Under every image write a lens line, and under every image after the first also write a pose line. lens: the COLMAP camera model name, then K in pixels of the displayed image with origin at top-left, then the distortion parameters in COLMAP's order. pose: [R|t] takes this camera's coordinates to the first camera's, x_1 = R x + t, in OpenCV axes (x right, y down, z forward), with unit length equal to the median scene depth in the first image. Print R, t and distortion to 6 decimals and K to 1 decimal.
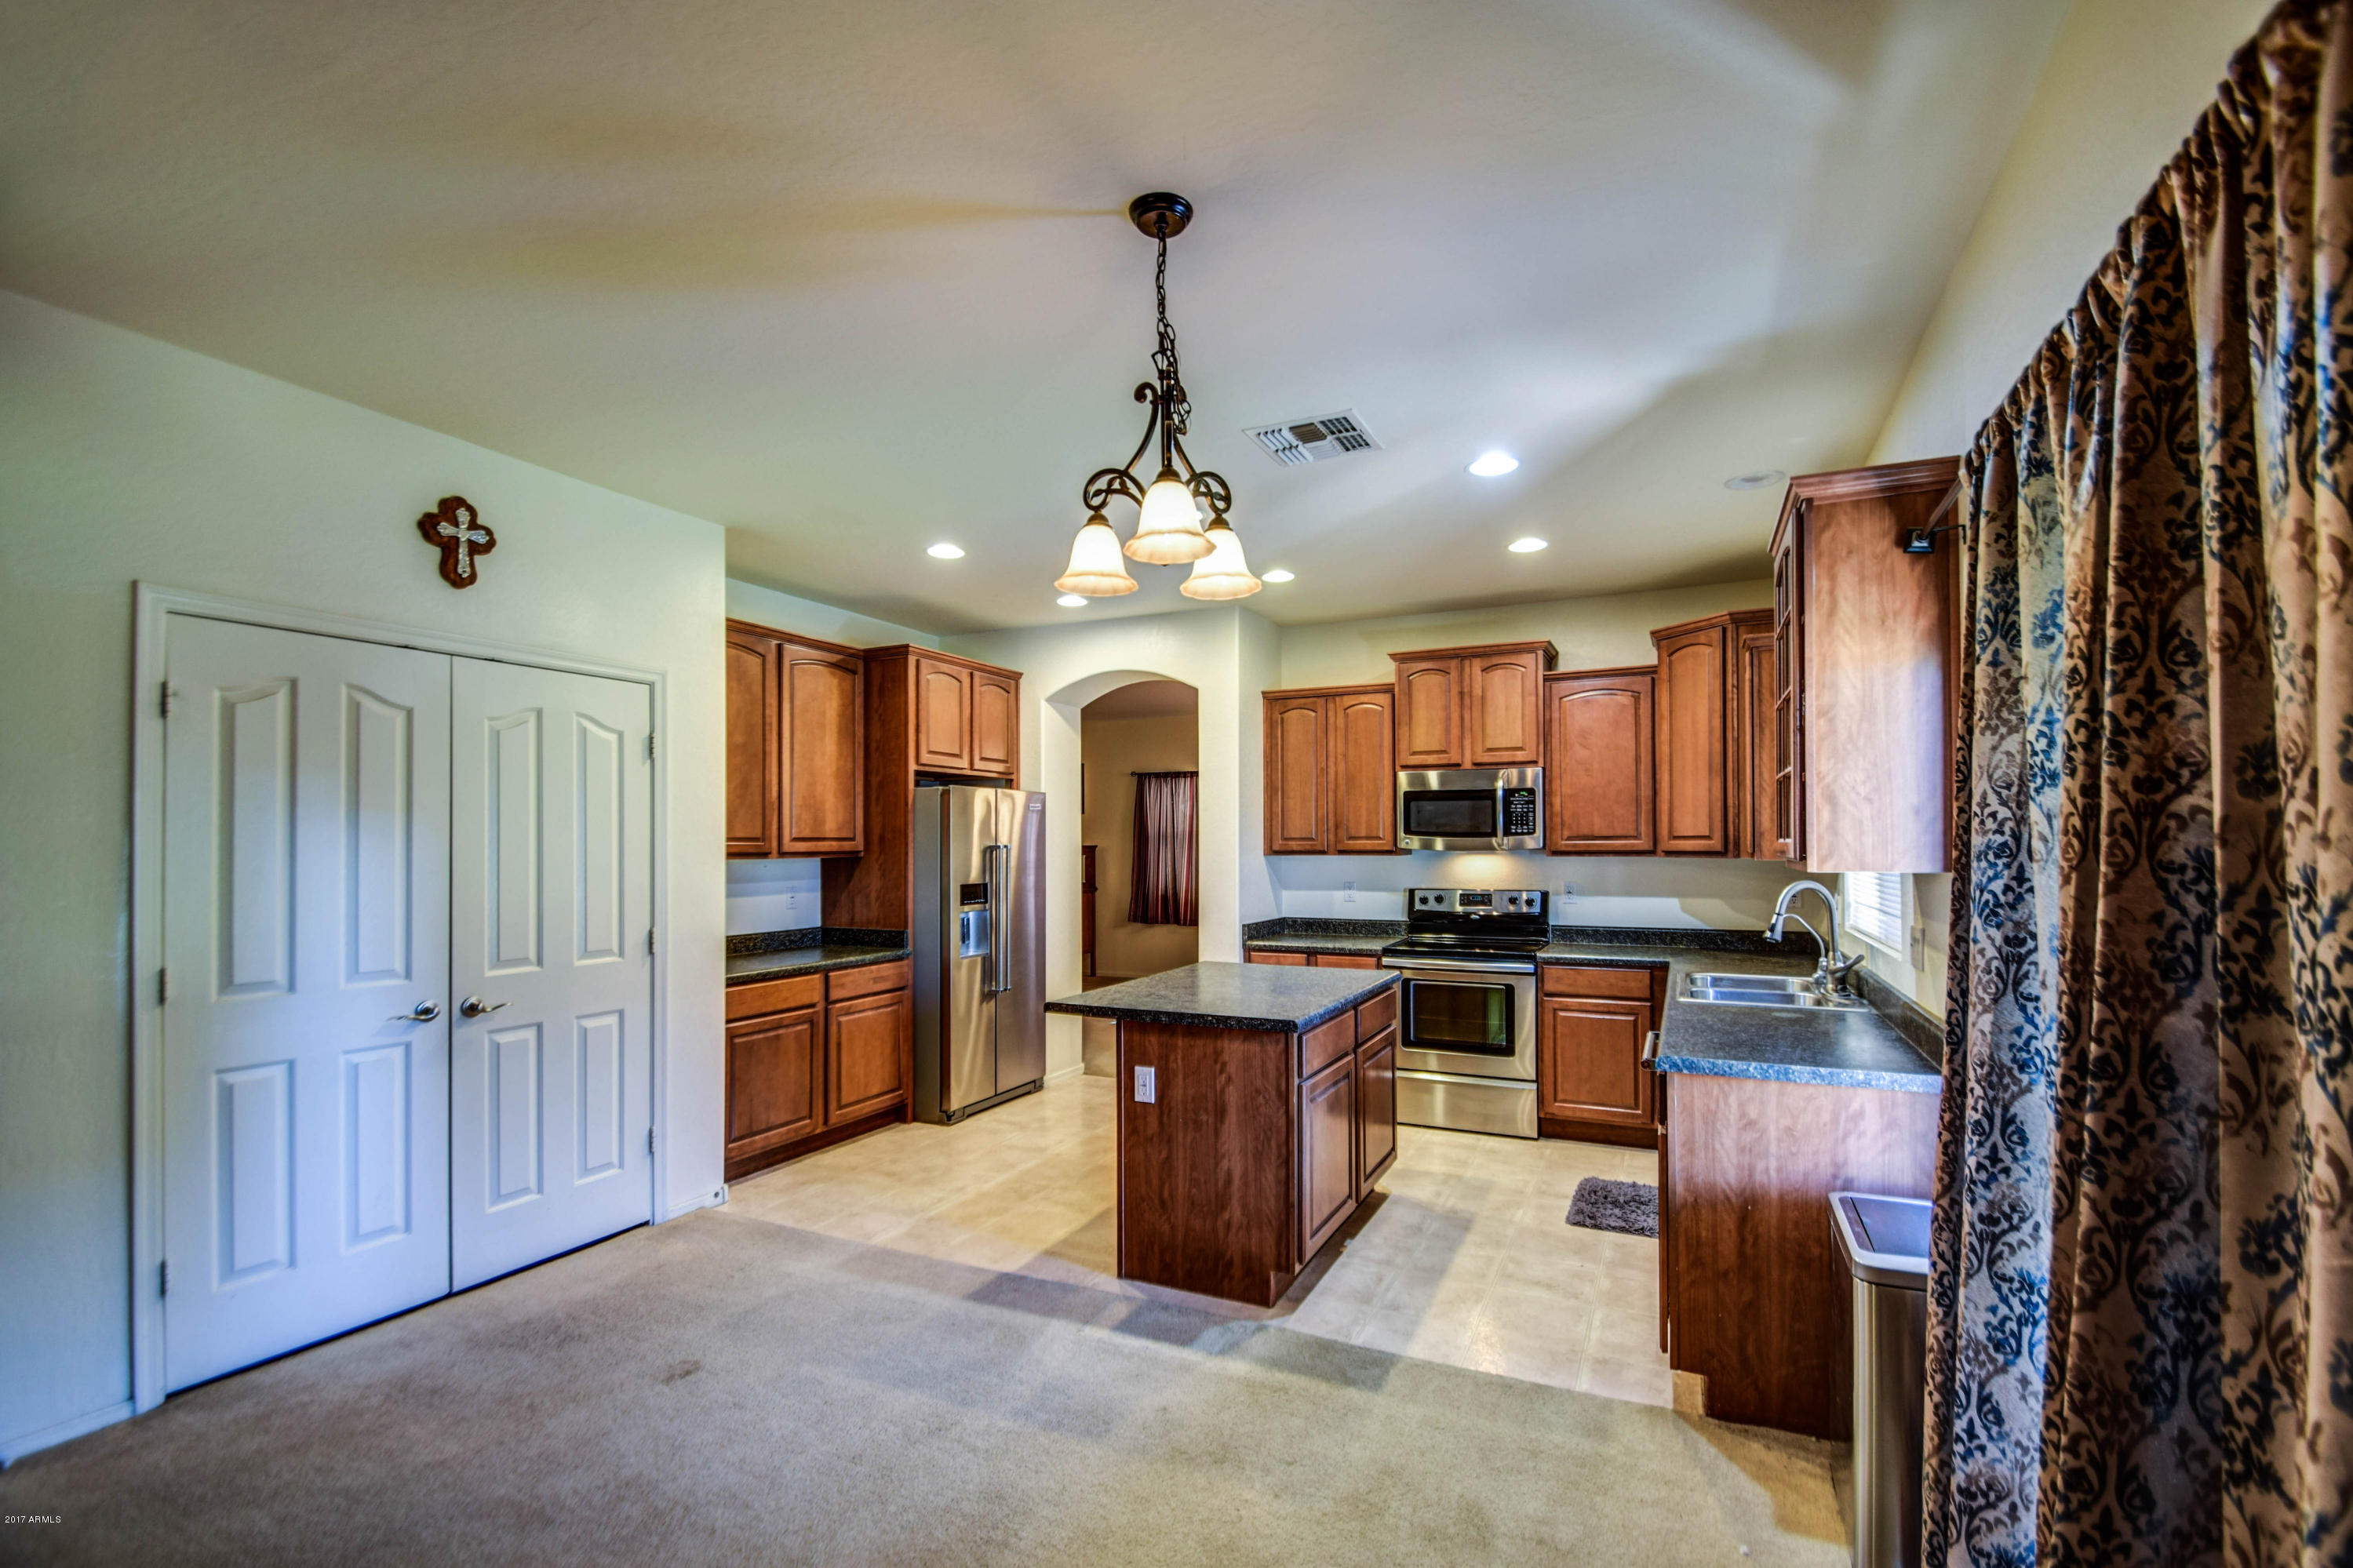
lens RADIAL K [[1021.3, 0, 1175.7], [0, 1021.3, 833.1], [0, 0, 1]] dist [0.003339, -0.000013]
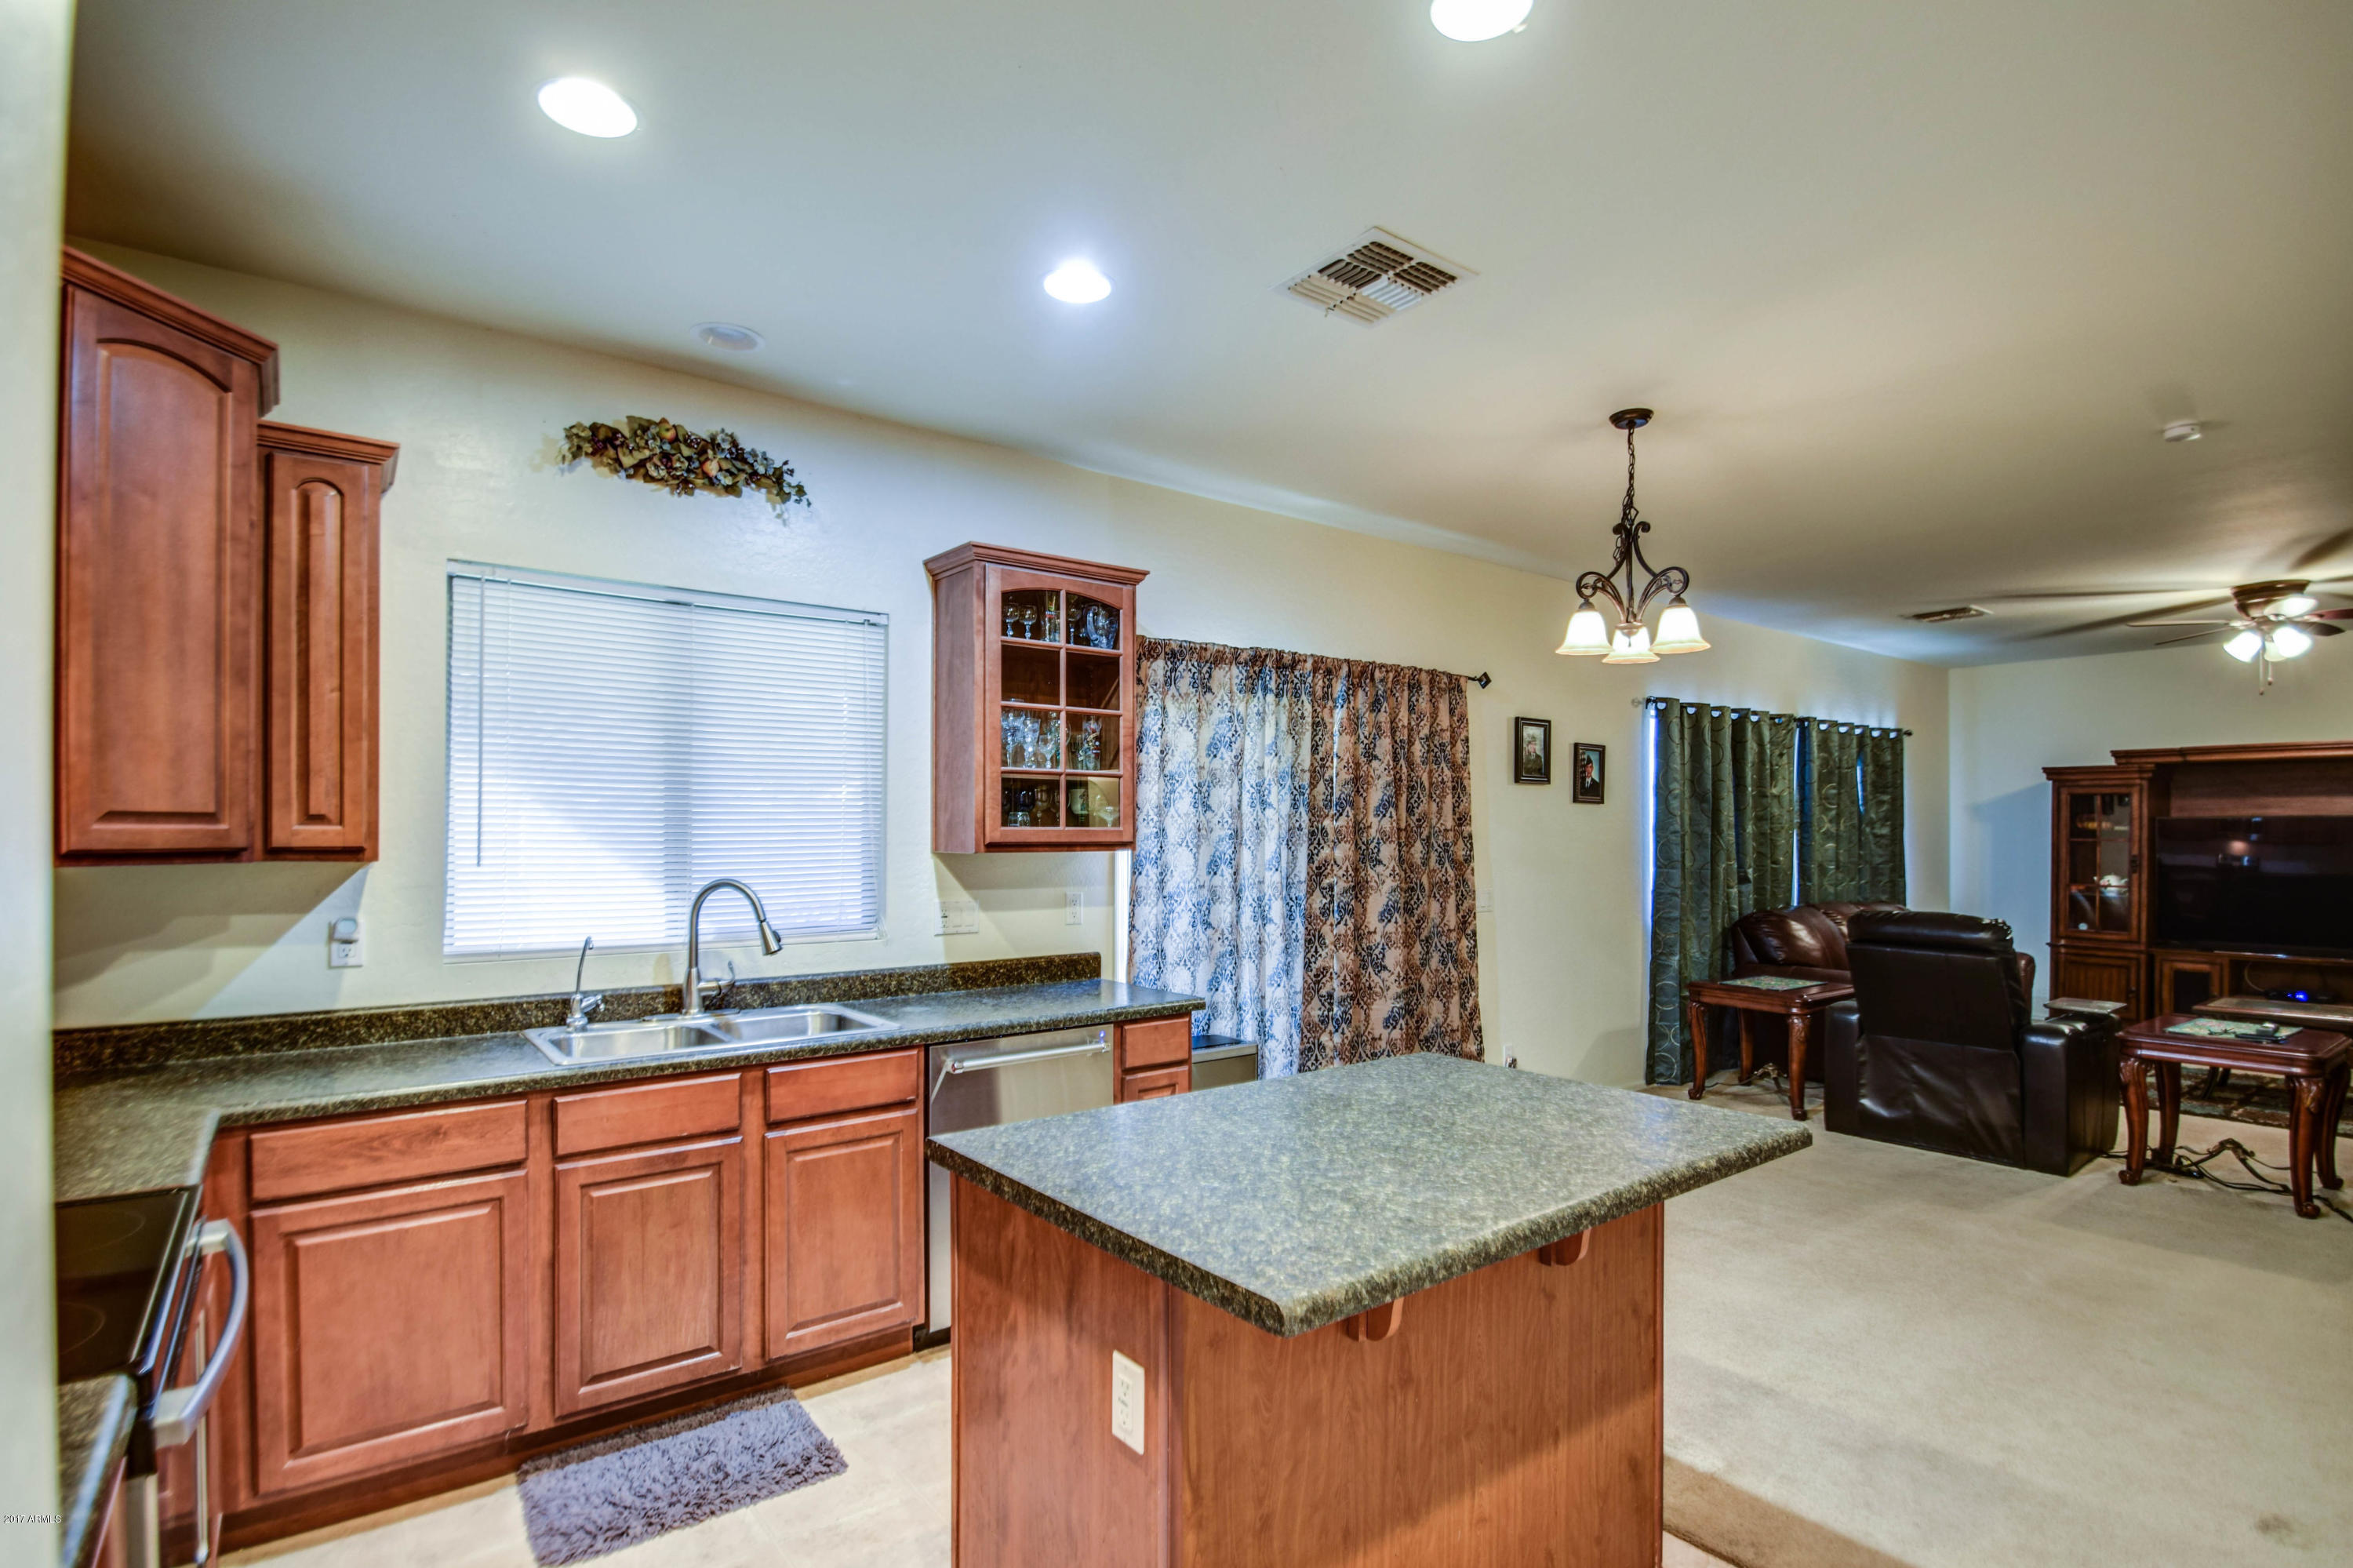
lens RADIAL K [[1176.2, 0, 1187.6], [0, 1176.2, 835.2], [0, 0, 1]] dist [-0.004282, -0.001559]
pose [[-0.902362, 0.002196, 0.430974, -0.074314], [-0.001521, 0.999965, -0.008280, 0.015439], [-0.430977, -0.008127, -0.902326, 1.255545]]
